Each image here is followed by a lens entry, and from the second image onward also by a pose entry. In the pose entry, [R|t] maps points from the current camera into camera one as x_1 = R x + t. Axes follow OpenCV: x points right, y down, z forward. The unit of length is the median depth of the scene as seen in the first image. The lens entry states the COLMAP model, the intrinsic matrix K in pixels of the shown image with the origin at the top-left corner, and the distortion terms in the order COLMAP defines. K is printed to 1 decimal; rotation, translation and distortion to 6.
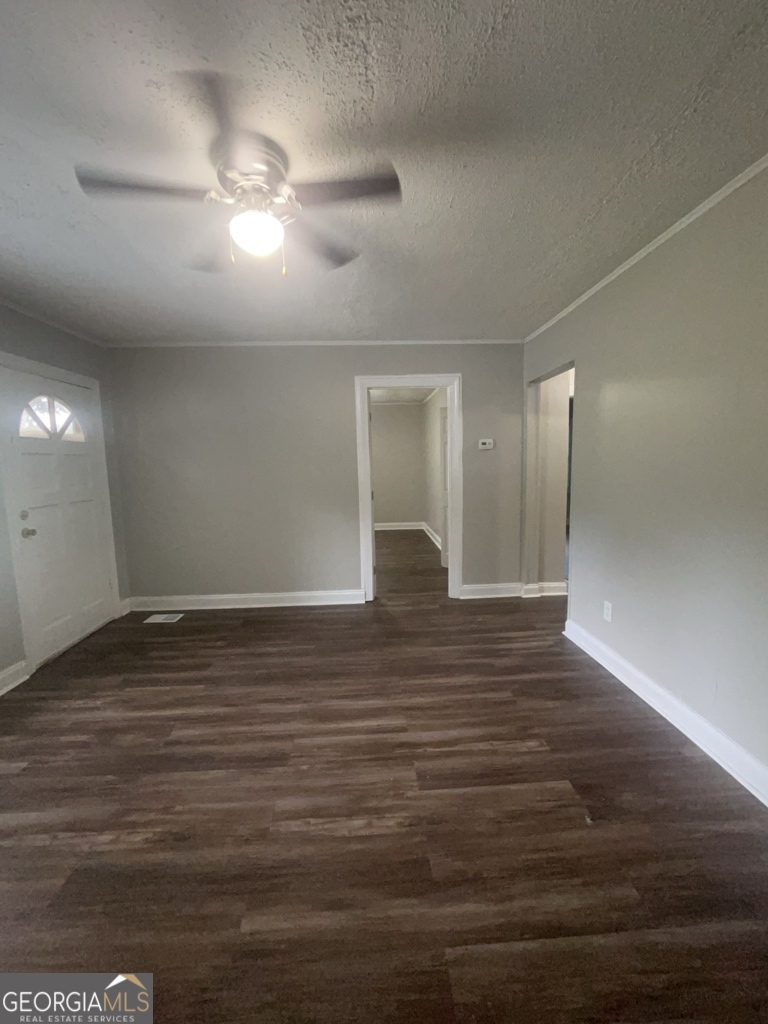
lens RADIAL K [[414.7, 0, 387.4], [0, 414.7, 513.0], [0, 0, 1]] dist [-0.003874, 0.000580]
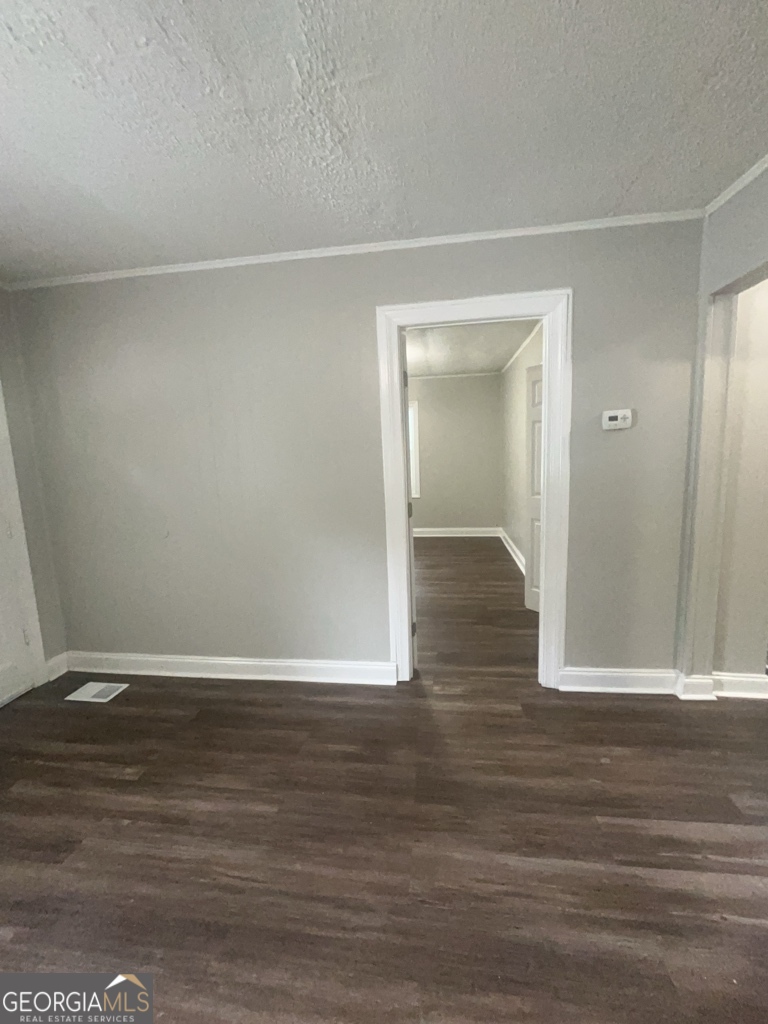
lens RADIAL K [[414.7, 0, 382.4], [0, 414.7, 510.4], [0, 0, 1]] dist [-0.003874, 0.000580]
pose [[0.980838, 0.011035, -0.194511, 0.055694], [-0.006273, 0.999666, 0.025079, -0.074335], [0.194722, -0.023378, 0.980580, 0.513927]]
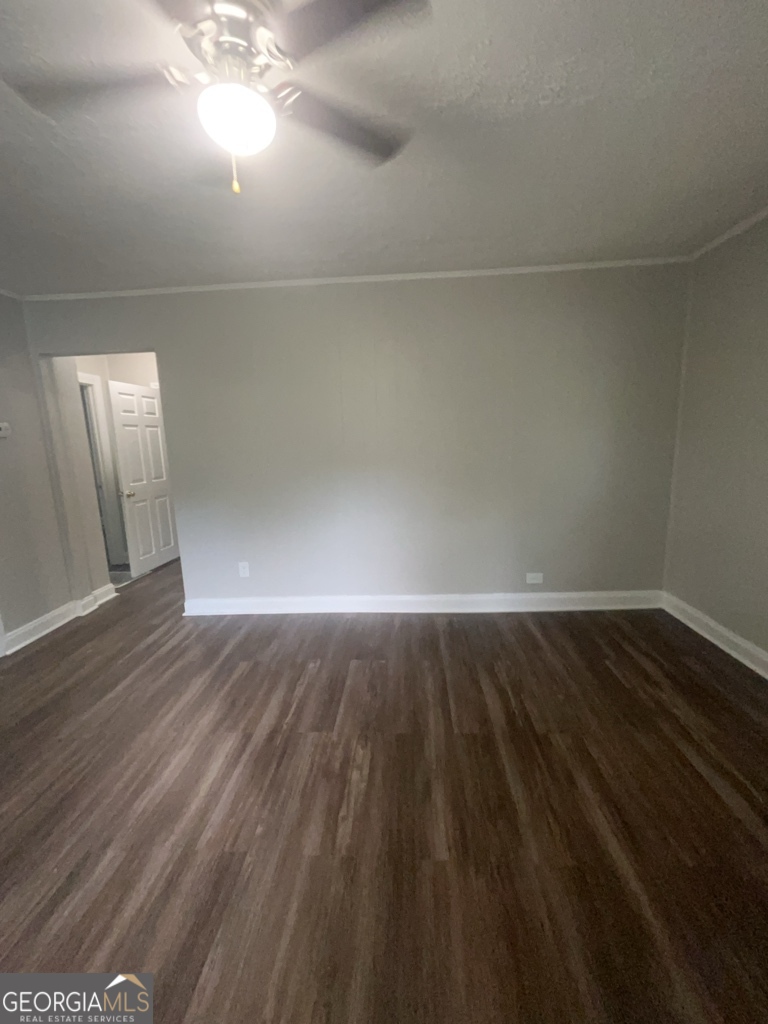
lens RADIAL K [[414.7, 0, 384.4], [0, 414.7, 509.7], [0, 0, 1]] dist [-0.003874, 0.000580]
pose [[0.109178, -0.152222, 0.982298, -0.515930], [0.153882, 0.978880, 0.134589, -0.031866], [-0.982039, 0.136464, 0.130297, 0.349664]]
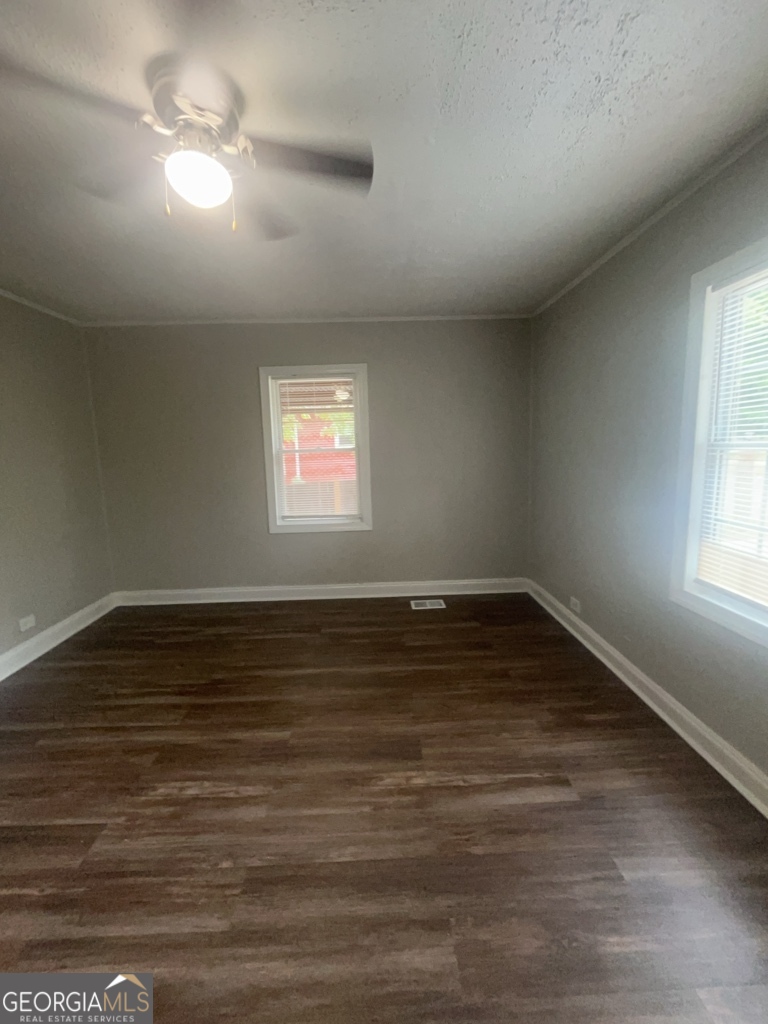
lens RADIAL K [[414.7, 0, 381.7], [0, 414.7, 507.4], [0, 0, 1]] dist [-0.003874, 0.000580]
pose [[-0.998427, 0.042796, 0.036229, -0.321540], [0.050577, 0.966297, 0.252413, -0.105464], [-0.024205, 0.253848, -0.966941, 0.931247]]
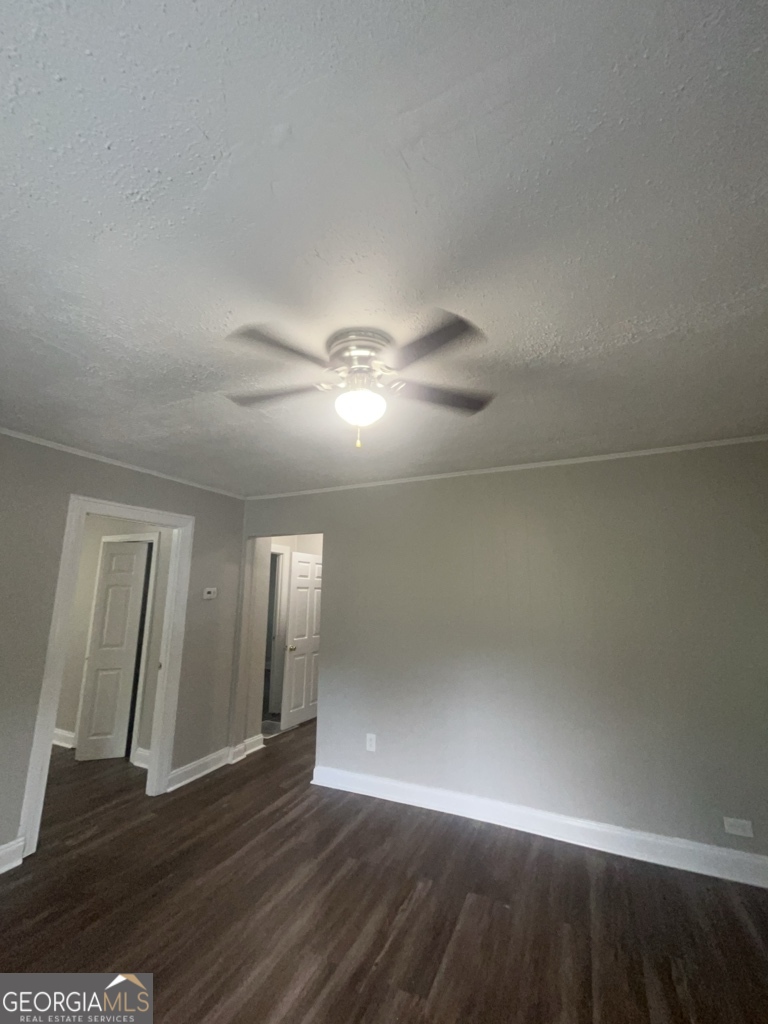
lens RADIAL K [[414.7, 0, 385.9], [0, 414.7, 512.7], [0, 0, 1]] dist [-0.003874, 0.000580]
pose [[0.471394, 0.193169, 0.860507, -0.526871], [0.093130, 0.959359, -0.266377, -0.067482], [-0.876991, 0.205708, 0.434247, 0.258015]]
